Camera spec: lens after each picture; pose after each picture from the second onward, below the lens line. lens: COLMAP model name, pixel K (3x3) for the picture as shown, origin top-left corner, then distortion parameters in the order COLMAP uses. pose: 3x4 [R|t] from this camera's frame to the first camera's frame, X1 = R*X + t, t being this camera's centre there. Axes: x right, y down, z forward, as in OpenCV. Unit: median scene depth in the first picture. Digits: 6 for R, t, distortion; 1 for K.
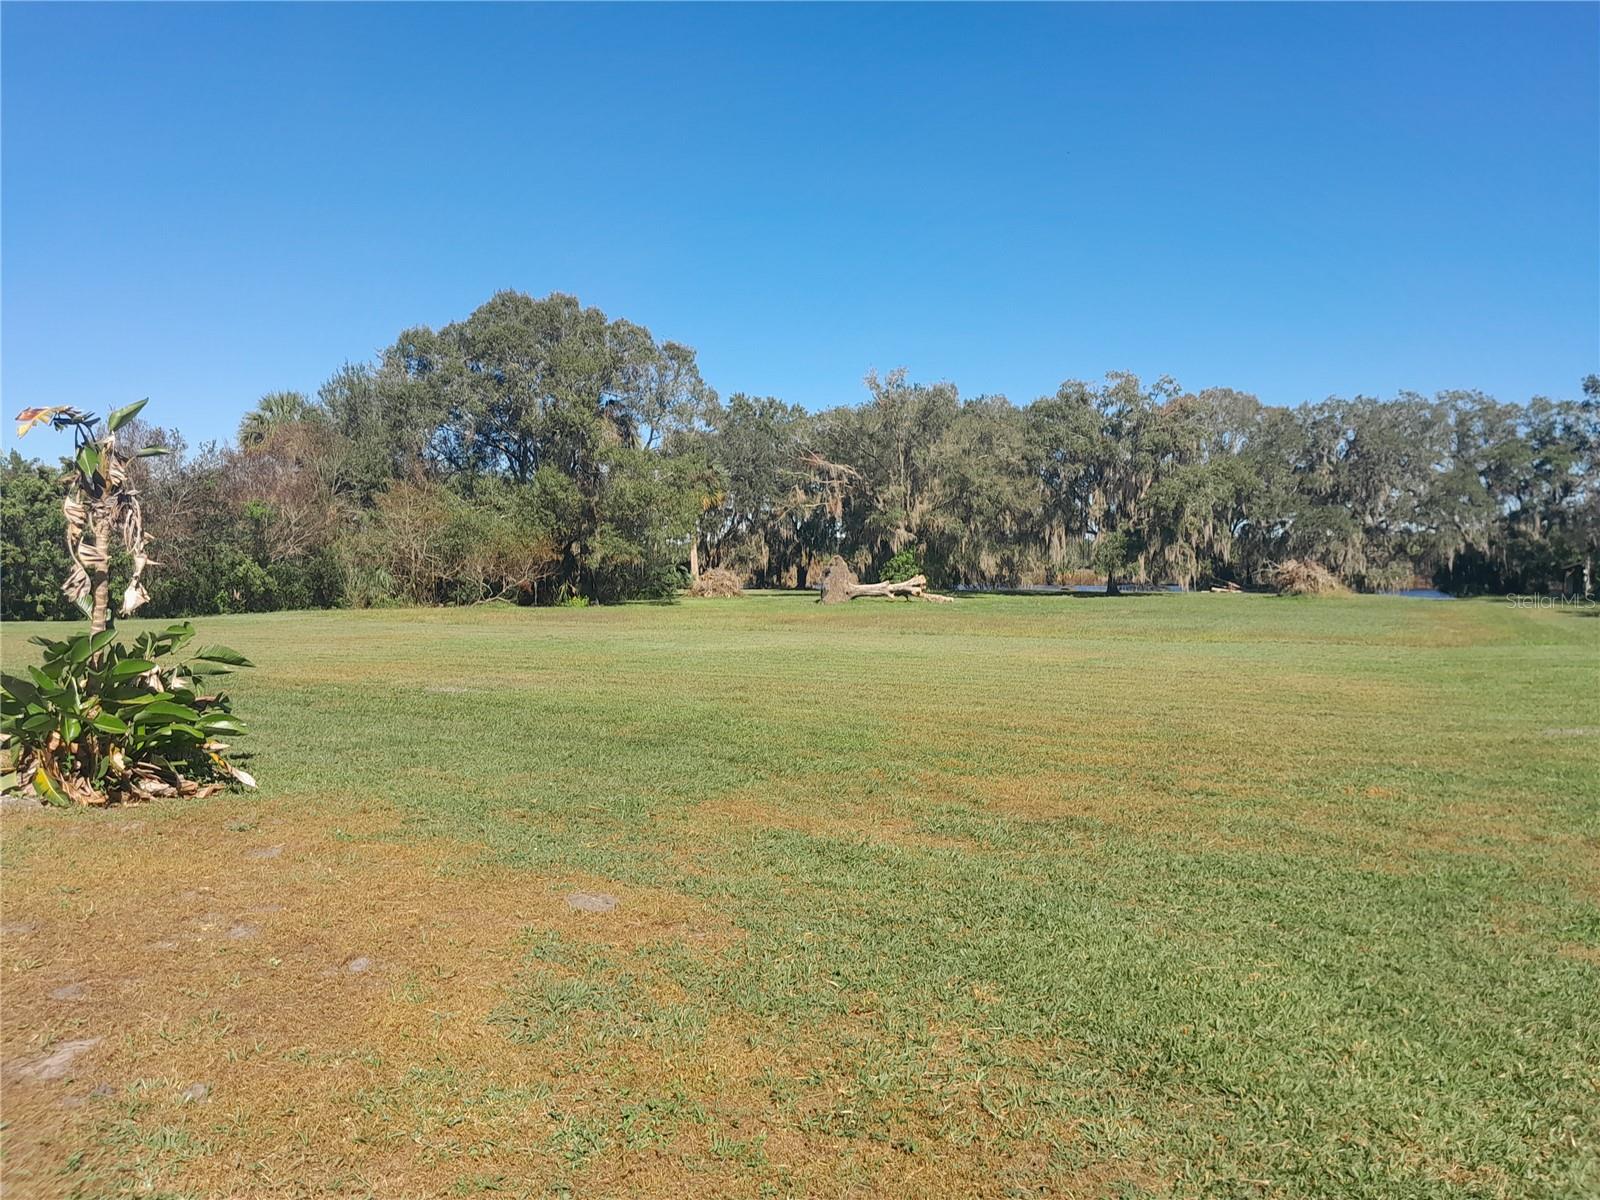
lens RADIAL K [[1336.7, 0, 800.4], [0, 1336.7, 598.4], [0, 0, 1]] dist [0.067640, -0.061151]
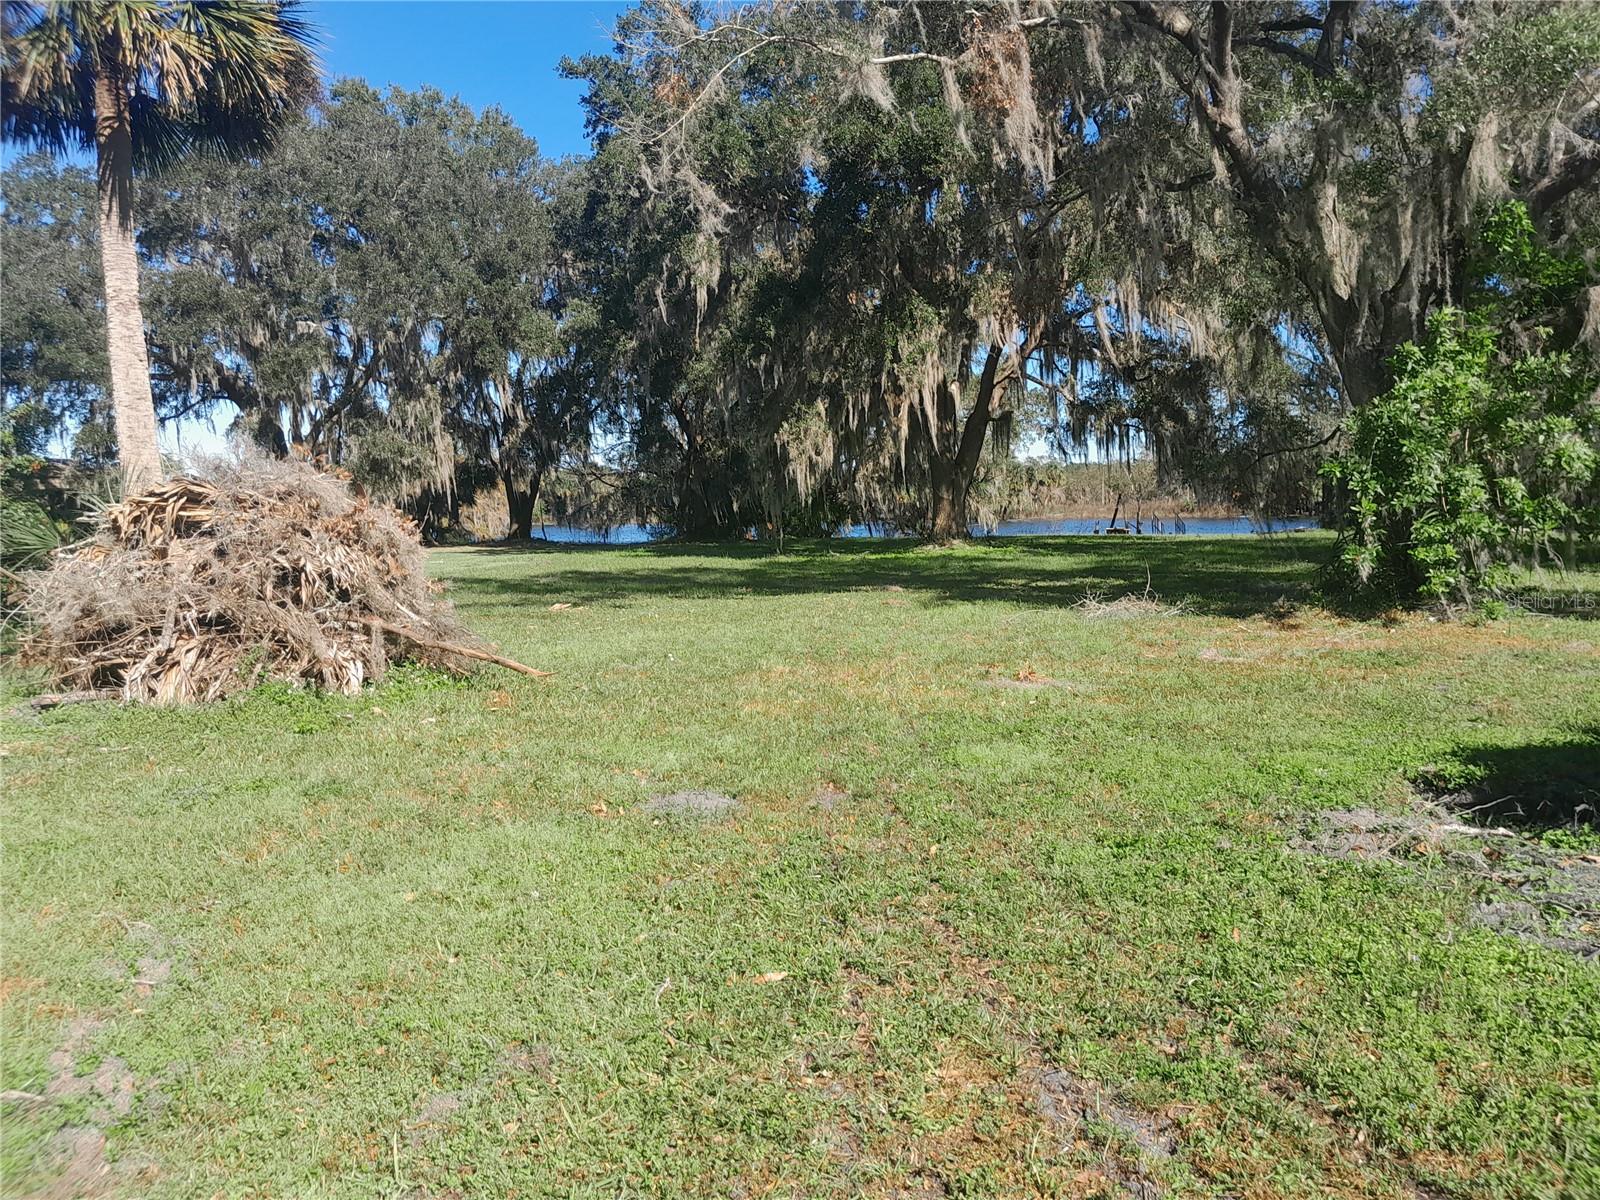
lens RADIAL K [[1336.7, 0, 800.1], [0, 1336.7, 598.6], [0, 0, 1]] dist [0.067640, -0.061151]
pose [[0.962675, -0.031613, 0.268807, -0.033418], [0.019005, 0.998599, 0.049378, -0.009490], [-0.269991, -0.042426, 0.961928, 0.618235]]
